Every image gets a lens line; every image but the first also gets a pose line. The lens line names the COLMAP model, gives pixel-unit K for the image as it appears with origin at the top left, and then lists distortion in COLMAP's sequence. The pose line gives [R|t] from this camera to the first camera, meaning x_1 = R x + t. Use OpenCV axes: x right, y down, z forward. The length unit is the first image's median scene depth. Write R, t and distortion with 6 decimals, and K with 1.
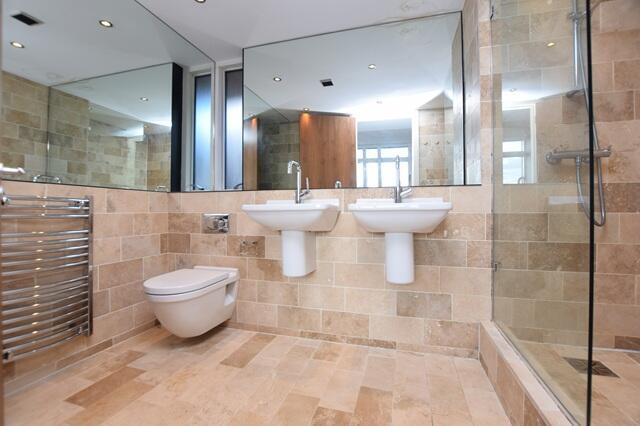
lens RADIAL K [[284.0, 0, 320.5], [0, 284.0, 210.6], [0, 0, 1]] dist [-0.000441, 0.000000]
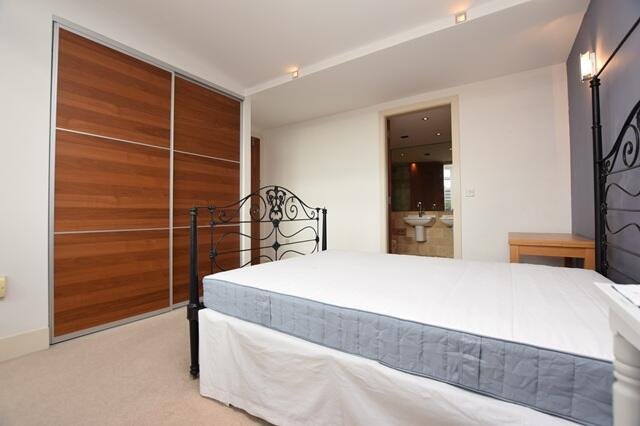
lens RADIAL K [[284.0, 0, 319.3], [0, 284.0, 212.2], [0, 0, 1]] dist [-0.000441, 0.000000]
pose [[0.954881, -0.004668, -0.296951, -0.205855], [0.005250, 0.999986, 0.001163, -0.078423], [0.296941, -0.002669, 0.954892, -2.086566]]
